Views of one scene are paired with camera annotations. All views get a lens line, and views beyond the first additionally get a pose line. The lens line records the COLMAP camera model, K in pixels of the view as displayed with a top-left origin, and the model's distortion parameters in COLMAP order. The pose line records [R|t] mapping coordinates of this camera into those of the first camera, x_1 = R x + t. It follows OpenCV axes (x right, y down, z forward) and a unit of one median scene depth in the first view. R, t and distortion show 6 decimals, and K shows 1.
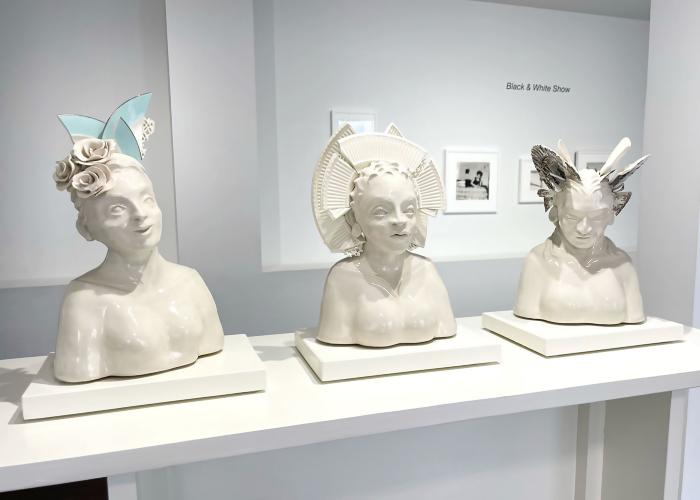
lens RADIAL K [[481.4, 0, 419.7], [0, 481.4, 251.6], [0, 0, 1]] dist [0.001700, -0.003111]
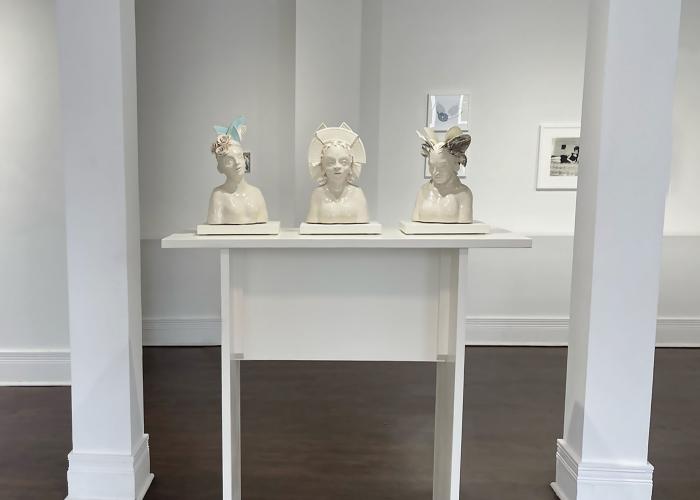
lens RADIAL K [[514.9, 0, 351.3], [0, 514.9, 226.3], [0, 0, 1]] dist [-0.004965, -0.003351]
pose [[0.924781, 0.039685, -0.378425, 0.910971], [-0.046890, 0.998852, -0.009840, 0.226866], [0.377600, 0.026844, 0.925580, -1.152814]]
